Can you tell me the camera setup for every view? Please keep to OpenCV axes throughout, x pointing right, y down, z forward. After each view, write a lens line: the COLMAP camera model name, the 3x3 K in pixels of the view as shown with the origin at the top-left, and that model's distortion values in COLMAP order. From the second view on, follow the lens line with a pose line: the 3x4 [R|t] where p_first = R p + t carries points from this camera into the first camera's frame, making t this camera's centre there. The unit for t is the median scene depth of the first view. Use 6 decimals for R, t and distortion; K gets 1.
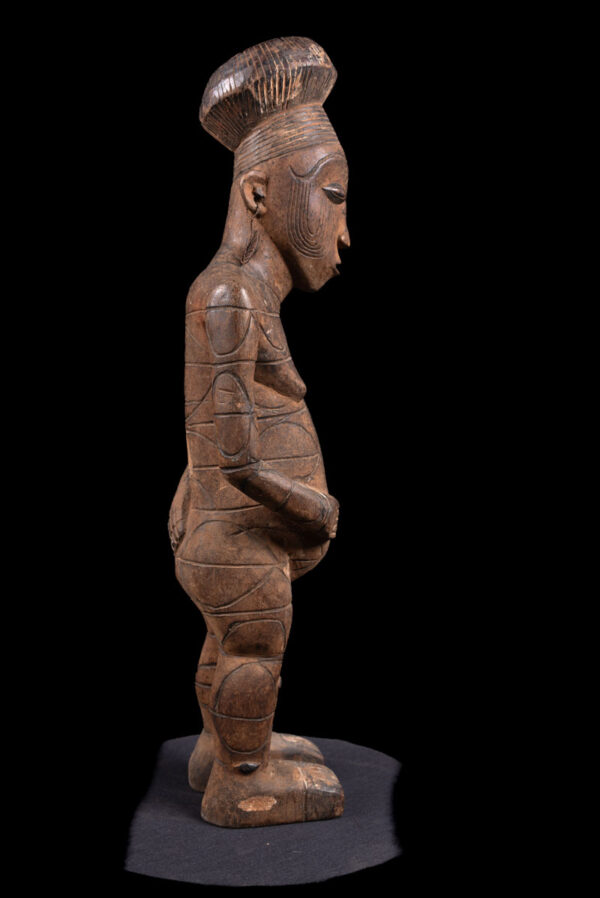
lens RADIAL K [[959.4, 0, 301.5], [0, 959.4, 454.4], [0, 0, 1]] dist [-0.057535, 0.000000]
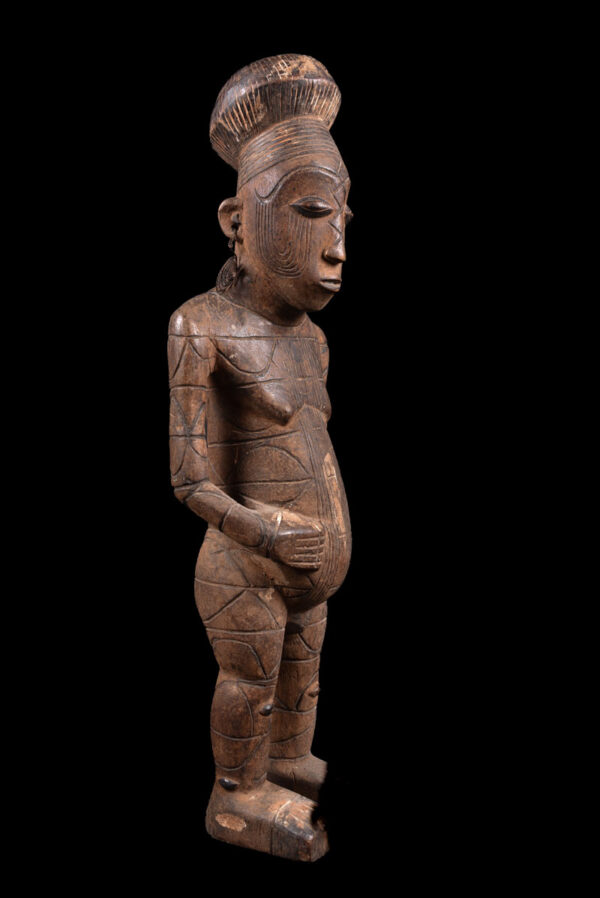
lens RADIAL K [[959.4, 0, 296.2], [0, 959.4, 450.9], [0, 0, 1]] dist [-0.057535, 0.000000]
pose [[0.714746, 0.022526, -0.699021, 0.705725], [-0.038231, 0.999245, -0.006890, -0.022553], [0.698338, 0.031649, 0.715068, 0.316095]]
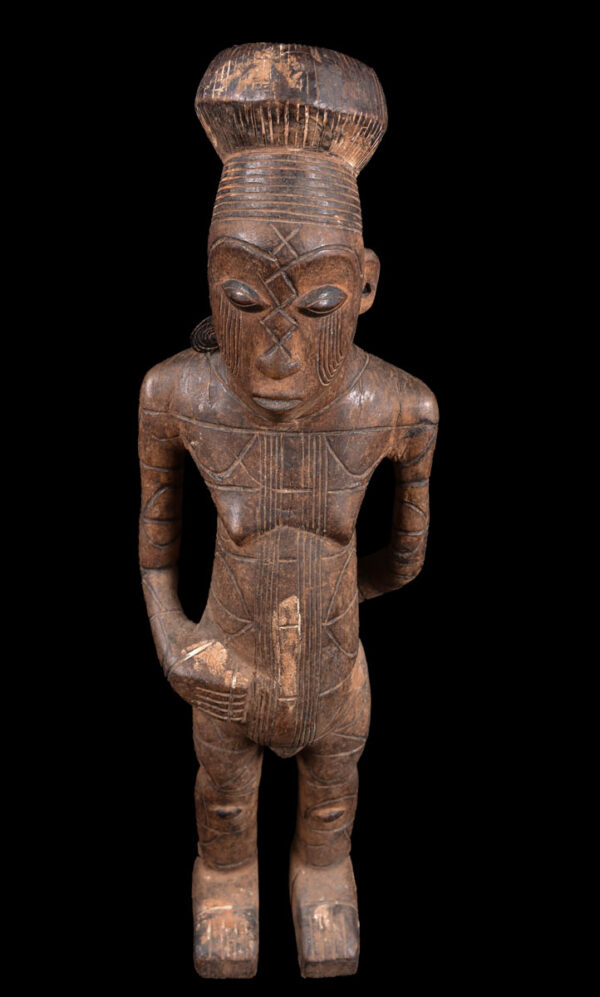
lens RADIAL K [[1149.9, 0, 298.9], [0, 1149.9, 460.8], [0, 0, 1]] dist [-0.053857, 0.000000]
pose [[-0.148990, 0.427865, -0.891478, 0.780288], [-0.115892, 0.887772, 0.445455, -0.530899], [0.982024, 0.169684, -0.082683, 1.134439]]
